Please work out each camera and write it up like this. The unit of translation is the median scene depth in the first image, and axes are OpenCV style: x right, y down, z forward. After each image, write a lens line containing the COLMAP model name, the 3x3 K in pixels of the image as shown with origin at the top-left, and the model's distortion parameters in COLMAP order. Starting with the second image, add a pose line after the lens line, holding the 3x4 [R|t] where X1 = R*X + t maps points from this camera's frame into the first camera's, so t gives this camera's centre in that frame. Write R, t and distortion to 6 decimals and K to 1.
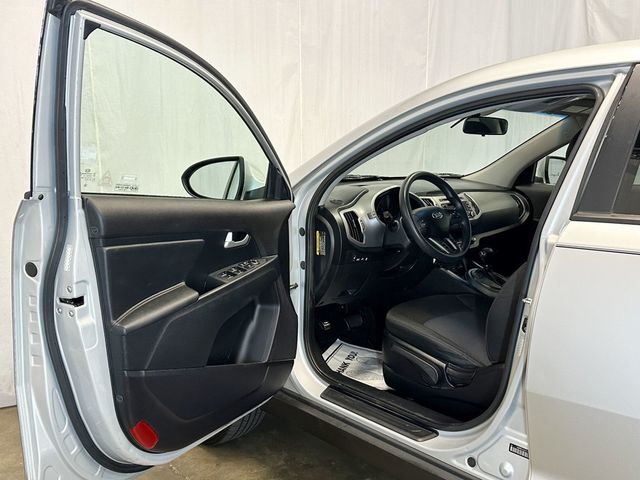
lens RADIAL K [[586.7, 0, 323.4], [0, 586.7, 239.5], [0, 0, 1]] dist [0.176397, -0.312742]
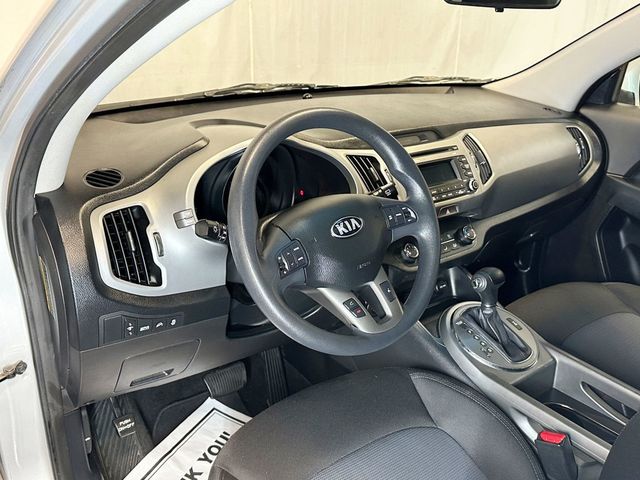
lens RADIAL K [[592.9, 0, 320.0], [0, 592.9, 240.0], [0, 0, 1]] dist [0.110361, -0.229381]
pose [[0.993589, 0.047240, -0.102709, 0.167852], [-0.024989, 0.977811, 0.207991, -0.087993], [0.110255, -0.204091, 0.972723, 0.474746]]
